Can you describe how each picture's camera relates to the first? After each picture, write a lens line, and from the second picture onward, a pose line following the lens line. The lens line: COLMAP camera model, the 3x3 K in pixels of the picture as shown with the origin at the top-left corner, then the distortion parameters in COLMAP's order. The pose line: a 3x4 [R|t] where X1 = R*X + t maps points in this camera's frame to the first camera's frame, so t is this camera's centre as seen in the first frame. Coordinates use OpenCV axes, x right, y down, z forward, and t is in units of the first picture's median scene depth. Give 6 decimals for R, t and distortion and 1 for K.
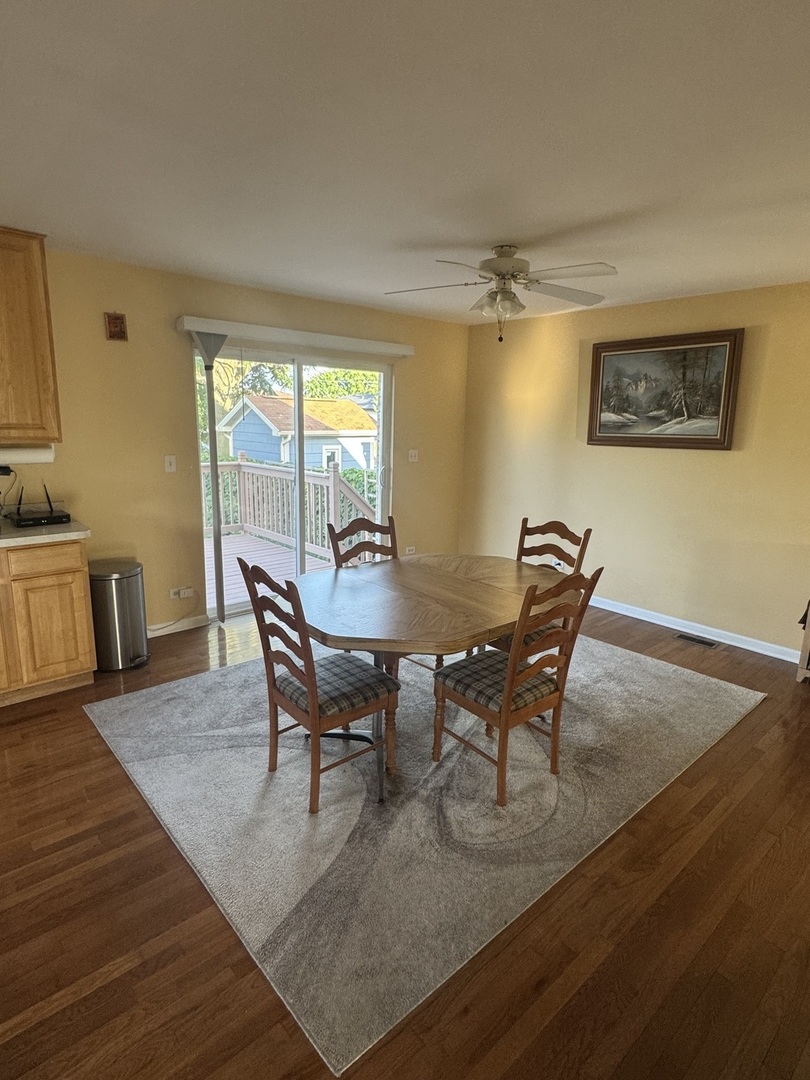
lens RADIAL K [[572.7, 0, 406.4], [0, 572.7, 536.8], [0, 0, 1]] dist [-0.002731, -0.000096]
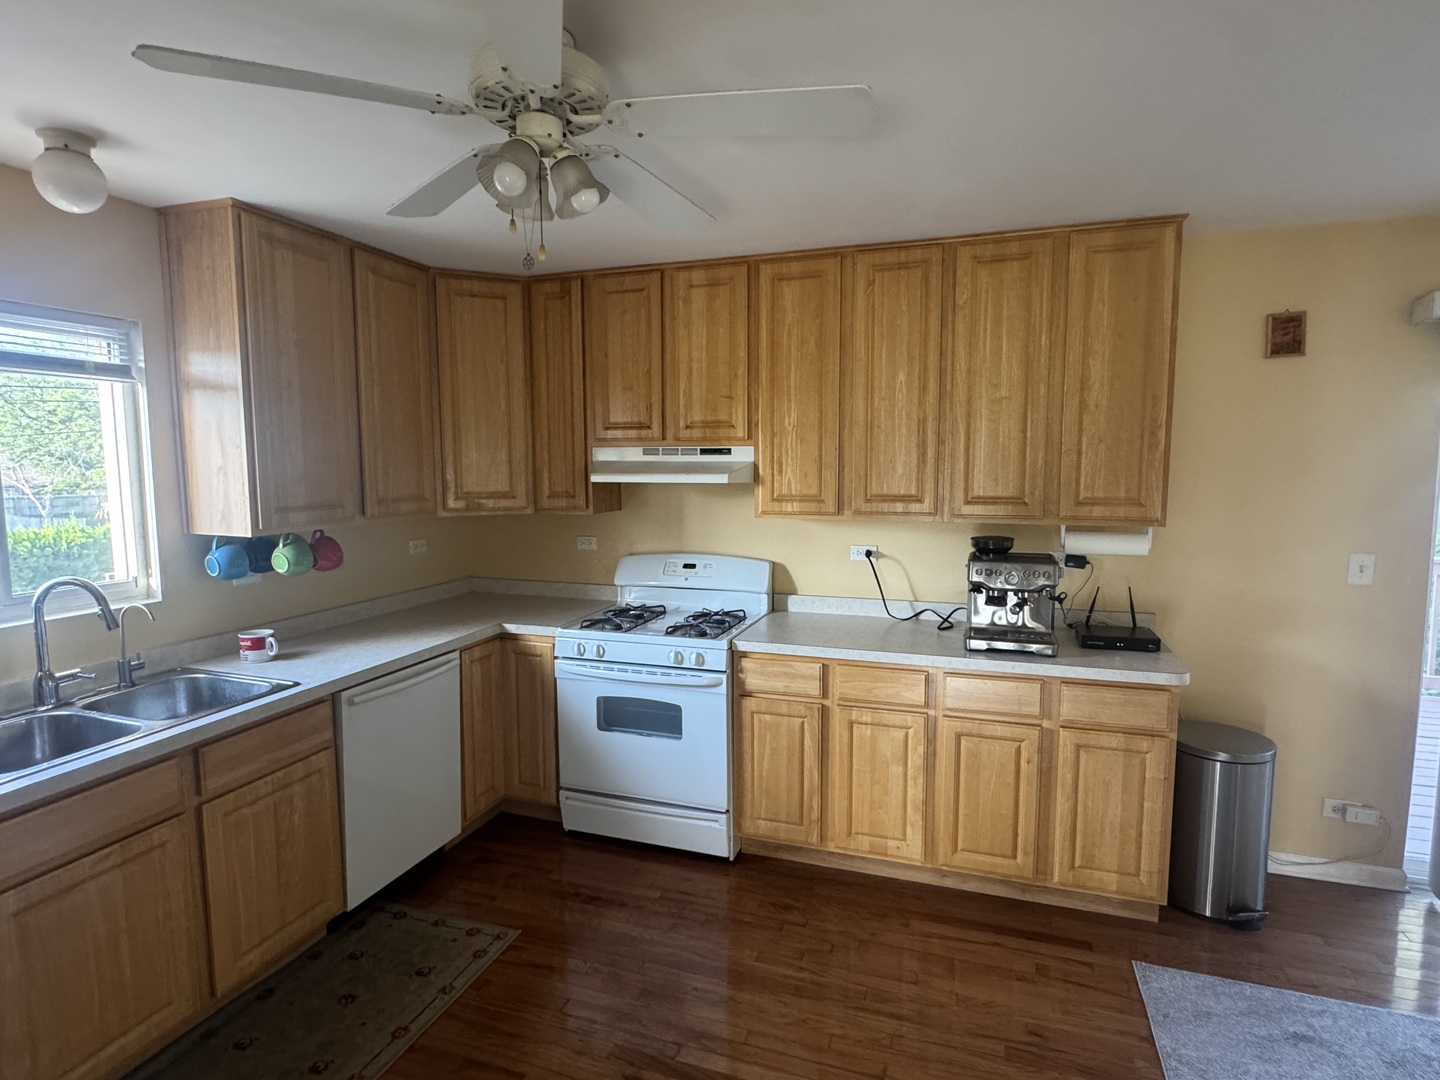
lens RADIAL K [[763.6, 0, 719.4], [0, 763.6, 539.5], [0, 0, 1]] dist [-0.002731, -0.000096]
pose [[0.479916, 0.060693, -0.875213, -0.095622], [-0.162045, 0.986572, -0.020440, -0.052544], [0.862219, 0.151633, 0.483307, 0.162882]]
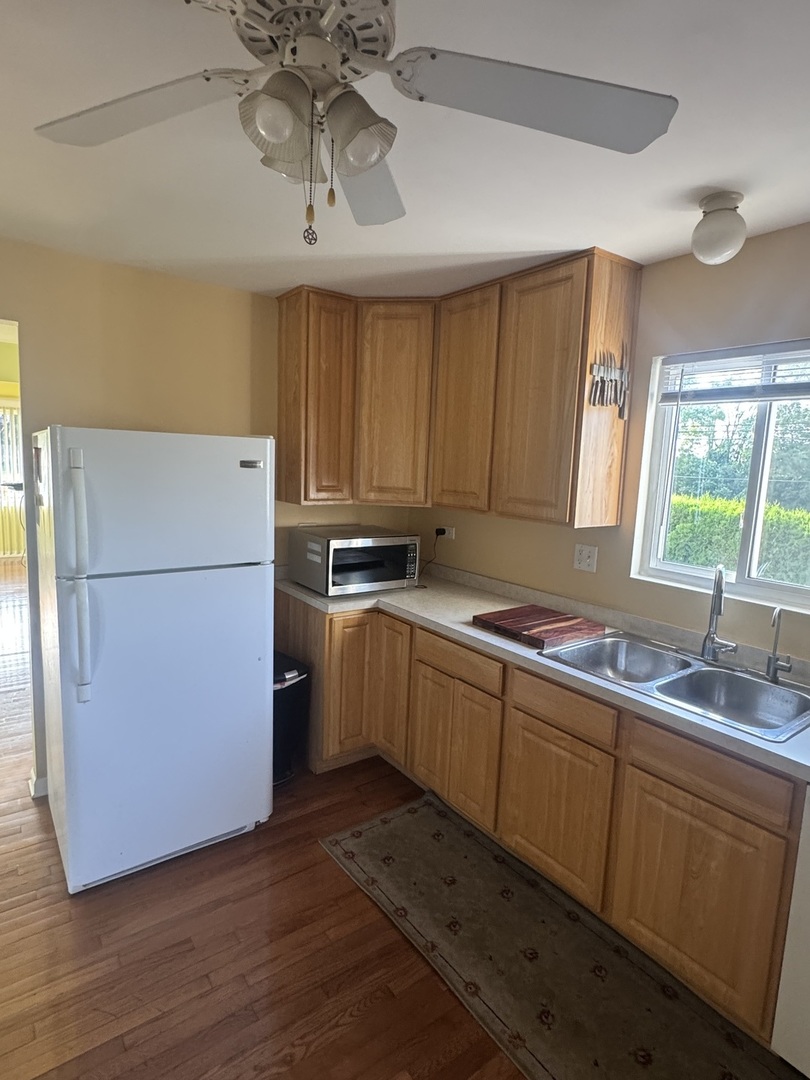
lens RADIAL K [[572.7, 0, 407.2], [0, 572.7, 537.8], [0, 0, 1]] dist [-0.002731, -0.000096]
pose [[-0.993335, -0.078273, 0.084615, -0.660714], [-0.045536, 0.940847, 0.335757, -0.161095], [-0.105891, 0.329666, -0.938140, 0.603951]]
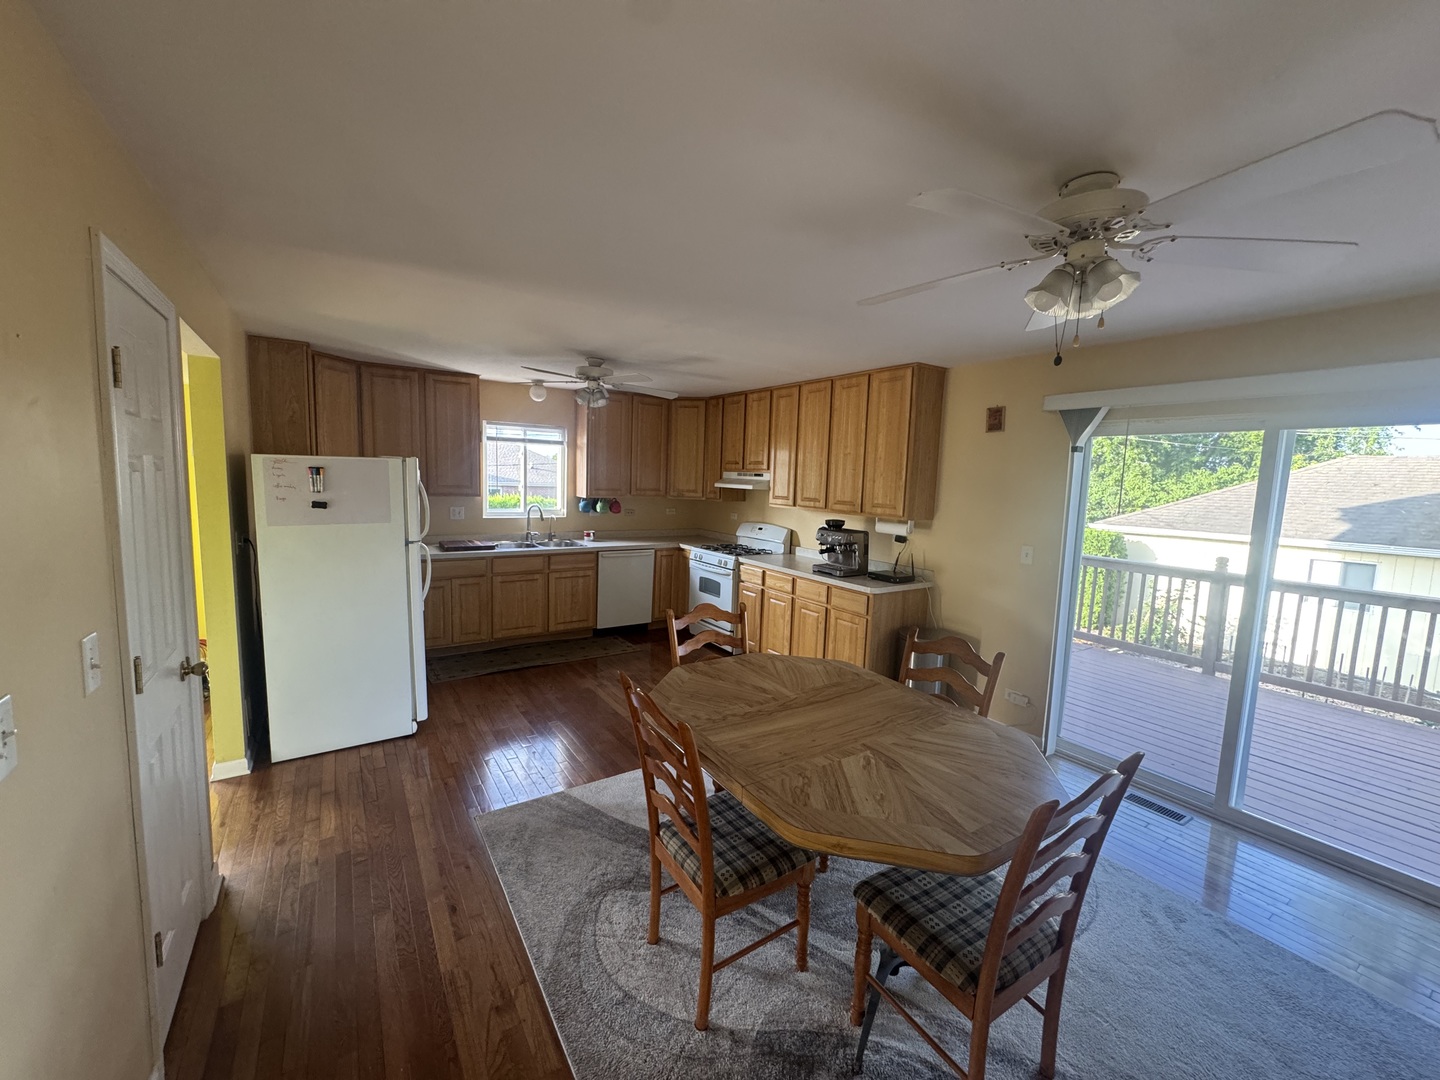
lens RADIAL K [[576.5, 0, 725.5], [0, 576.5, 544.9], [0, 0, 1]] dist [-0.008427, -0.000121]
pose [[-0.136355, 0.085698, -0.986946, 0.692198], [-0.240690, 0.963534, 0.116918, -0.164292], [0.960976, 0.253491, -0.110756, 0.772774]]
